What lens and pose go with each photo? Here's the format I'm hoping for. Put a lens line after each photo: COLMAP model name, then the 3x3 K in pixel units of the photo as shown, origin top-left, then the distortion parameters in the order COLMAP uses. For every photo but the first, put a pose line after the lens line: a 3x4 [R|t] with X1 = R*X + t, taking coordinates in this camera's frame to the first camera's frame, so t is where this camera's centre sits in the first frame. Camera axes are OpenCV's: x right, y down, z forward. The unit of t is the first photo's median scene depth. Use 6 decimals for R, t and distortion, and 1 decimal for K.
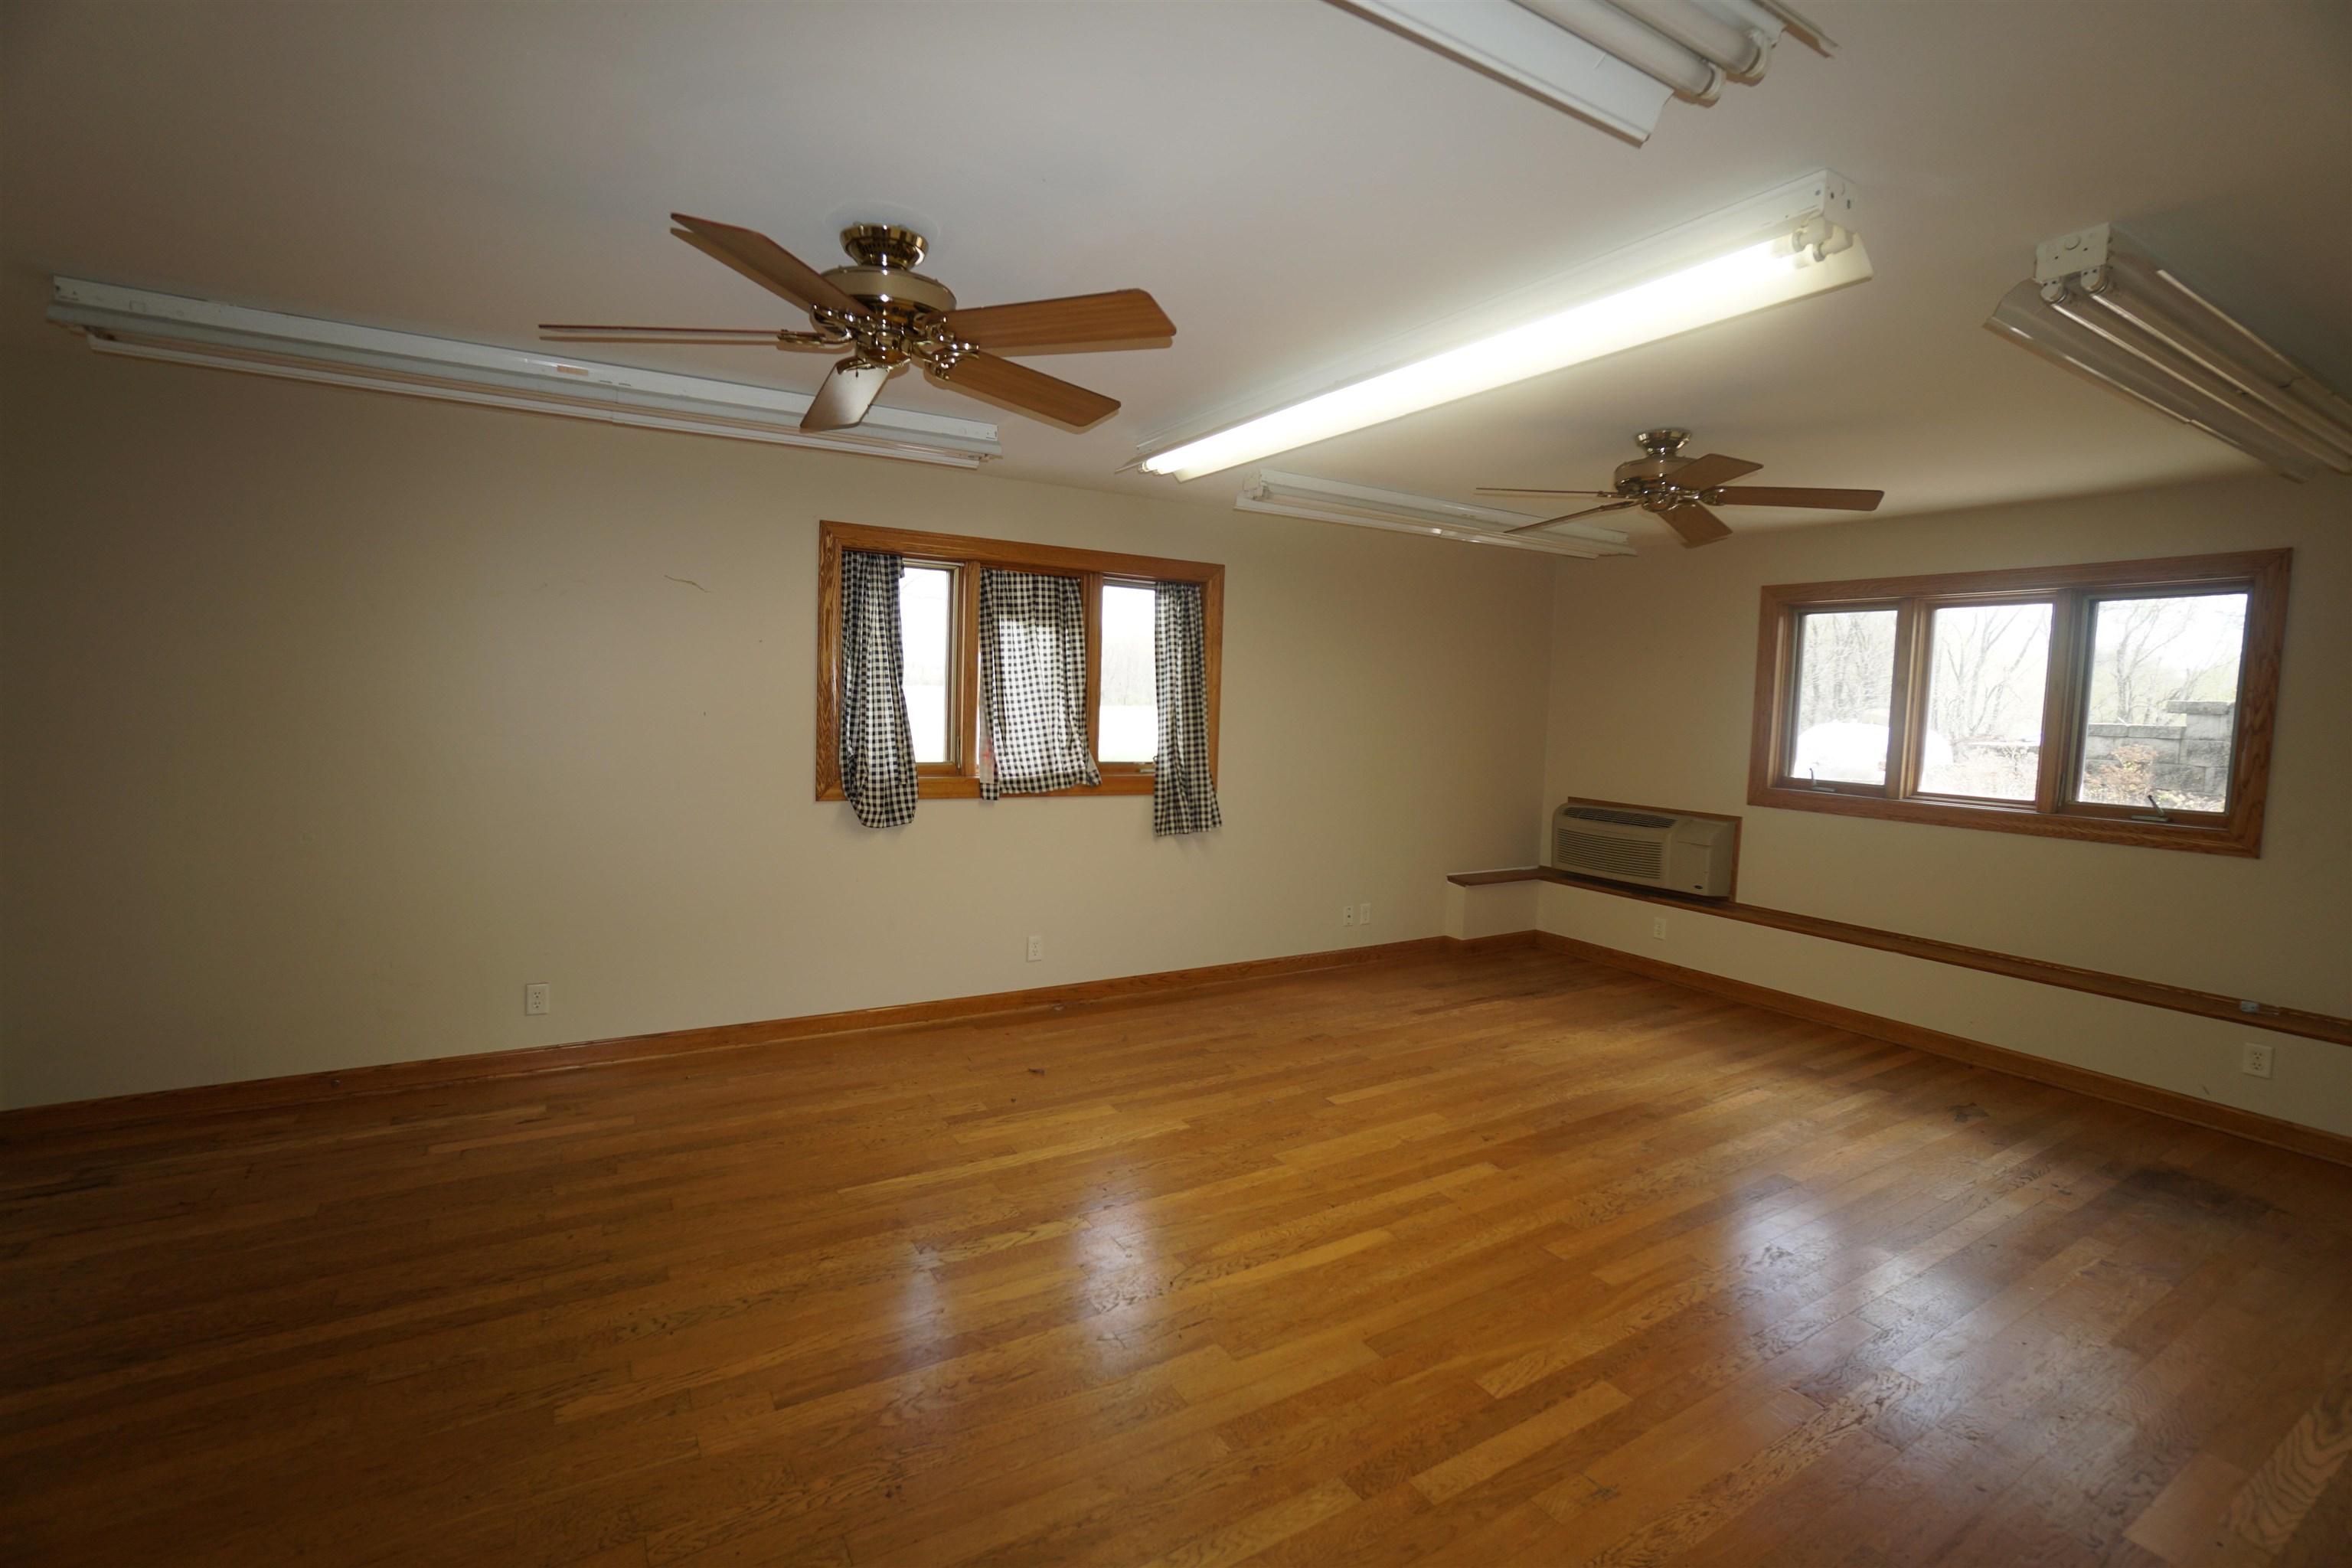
lens RADIAL K [[1029.1, 0, 1173.5], [0, 1029.1, 789.0], [0, 0, 1]] dist [-0.041106, 0.006276]
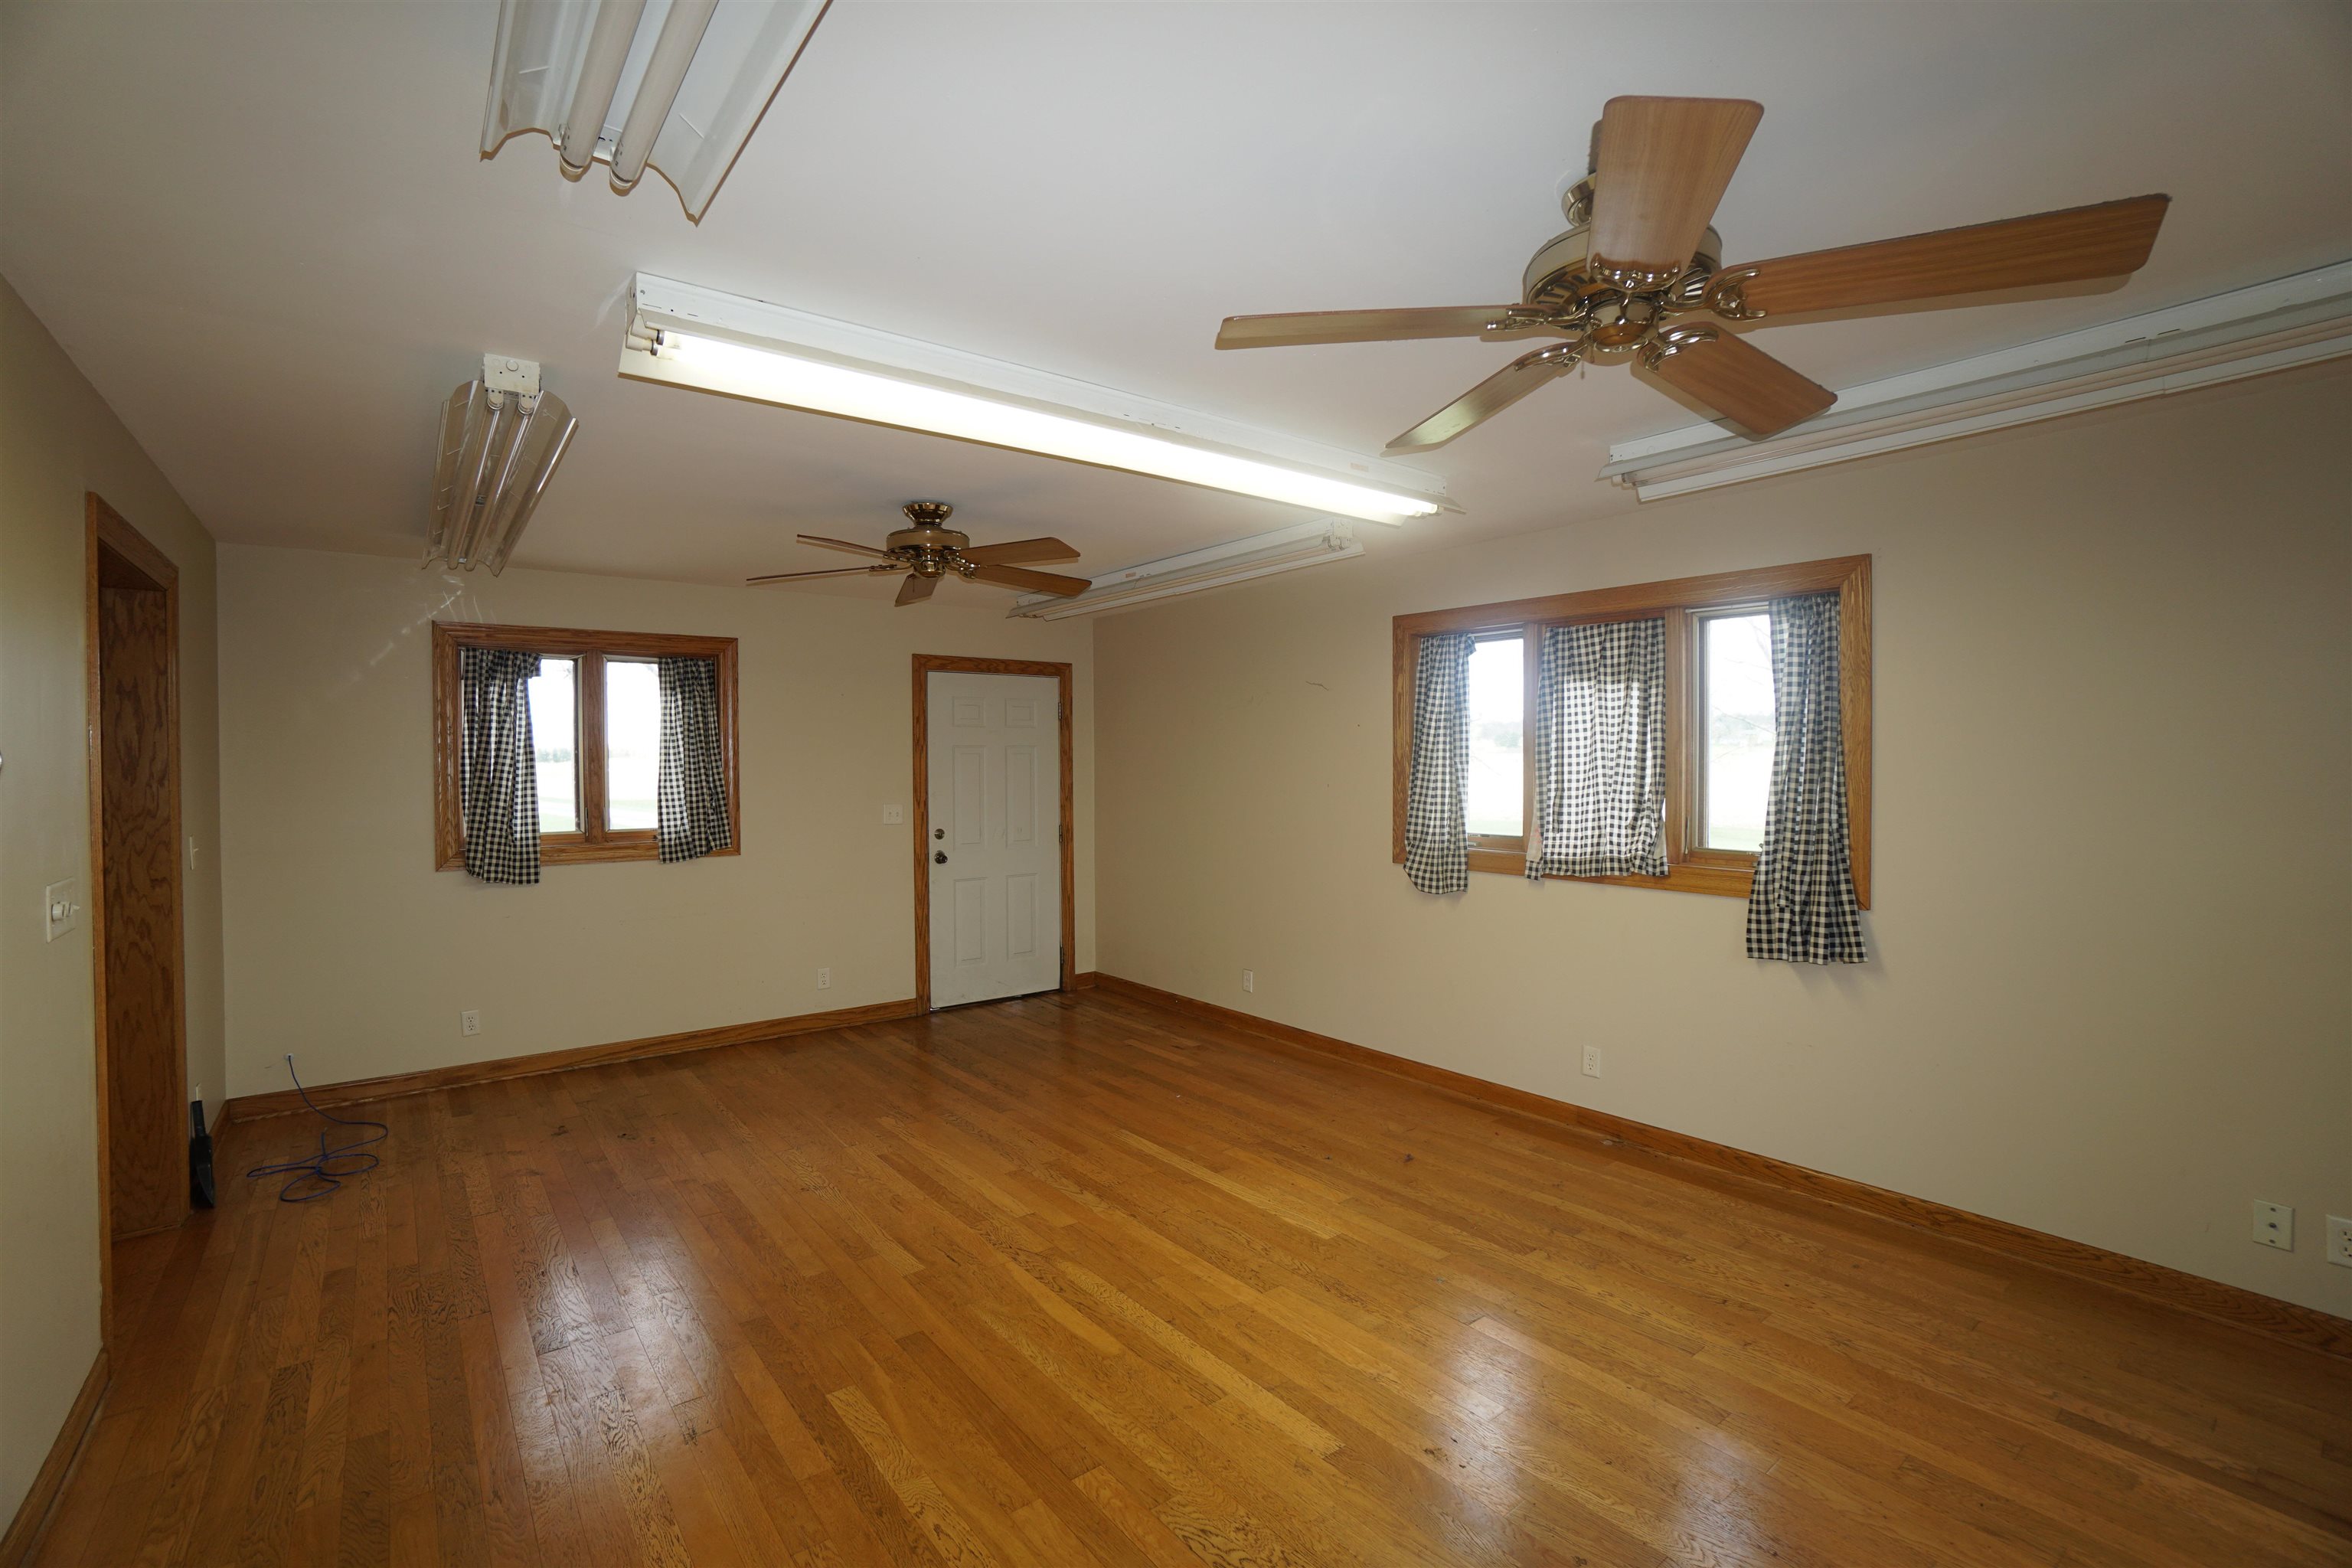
lens RADIAL K [[1029.1, 0, 1168.2], [0, 1029.1, 772.9], [0, 0, 1]] dist [-0.041106, 0.006276]
pose [[0.120079, -0.024339, -0.992466, 0.738707], [-0.075354, 0.996592, -0.033557, -0.030854], [0.989900, 0.078815, 0.117835, 0.596379]]
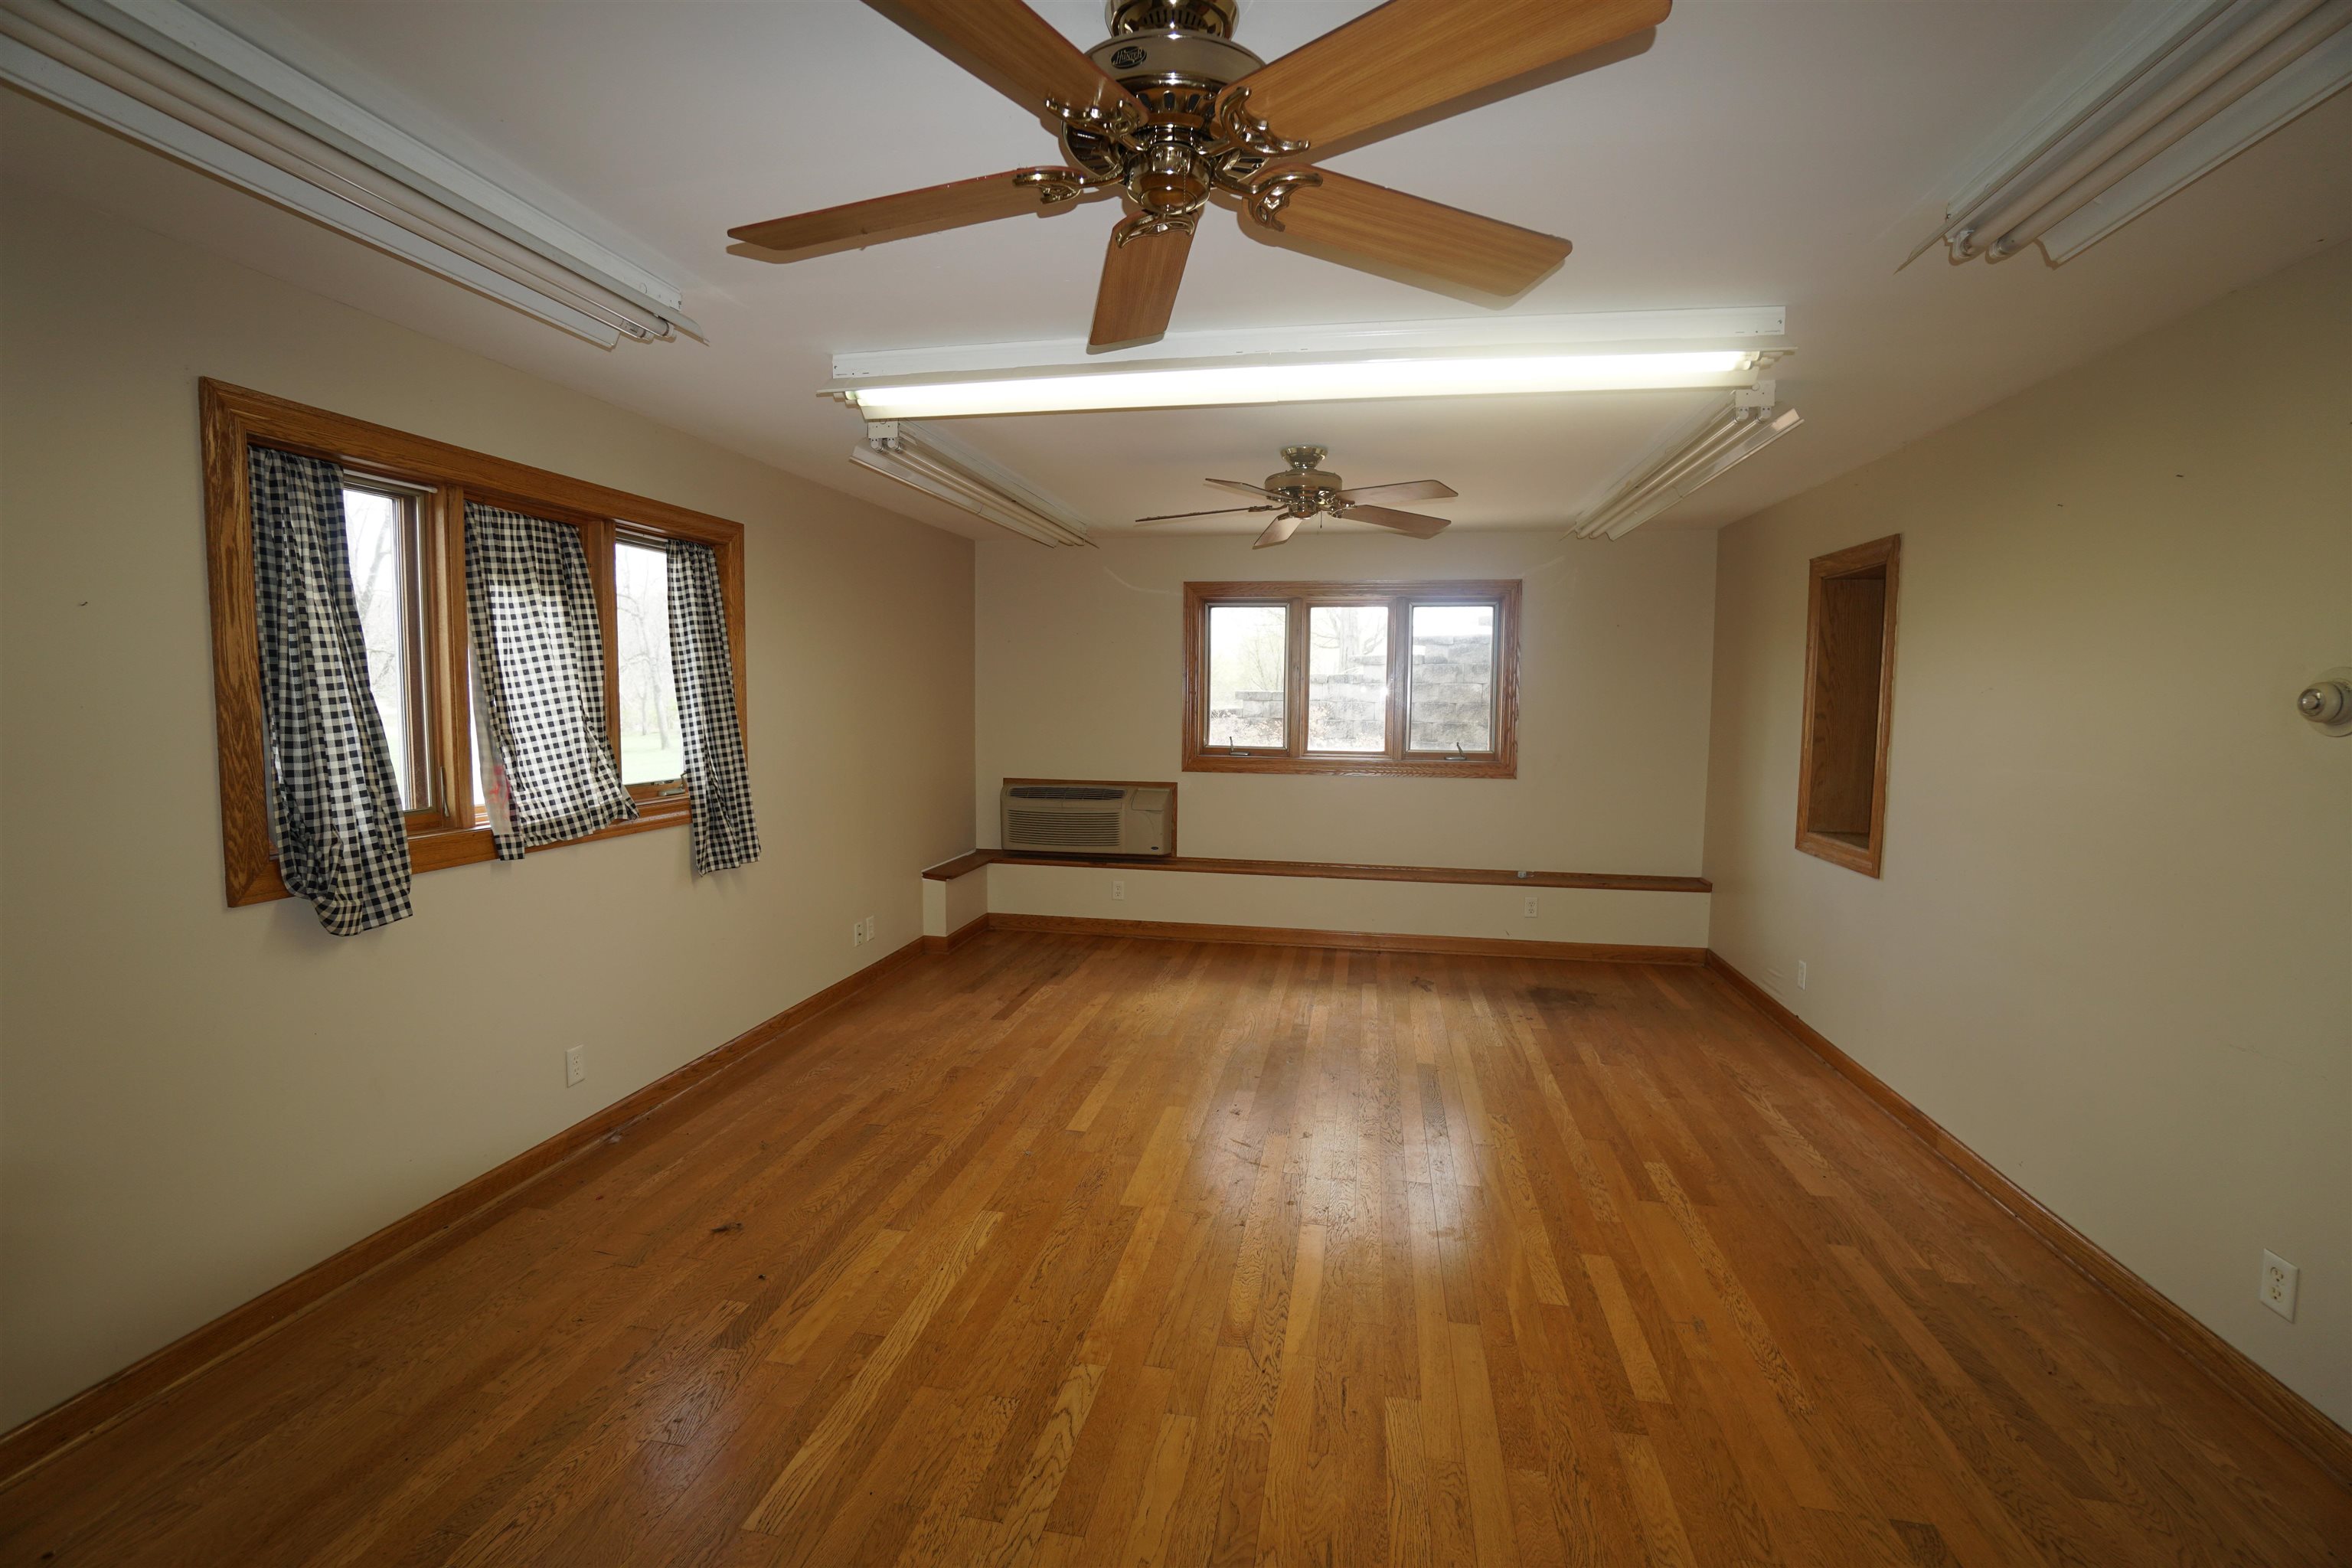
lens RADIAL K [[1029.1, 0, 1165.5], [0, 1029.1, 787.0], [0, 0, 1]] dist [-0.041106, 0.006276]
pose [[0.669635, -0.092401, 0.736920, -0.390105], [0.077406, 0.995510, 0.054486, -0.040192], [-0.738646, 0.020556, 0.673780, 0.278540]]
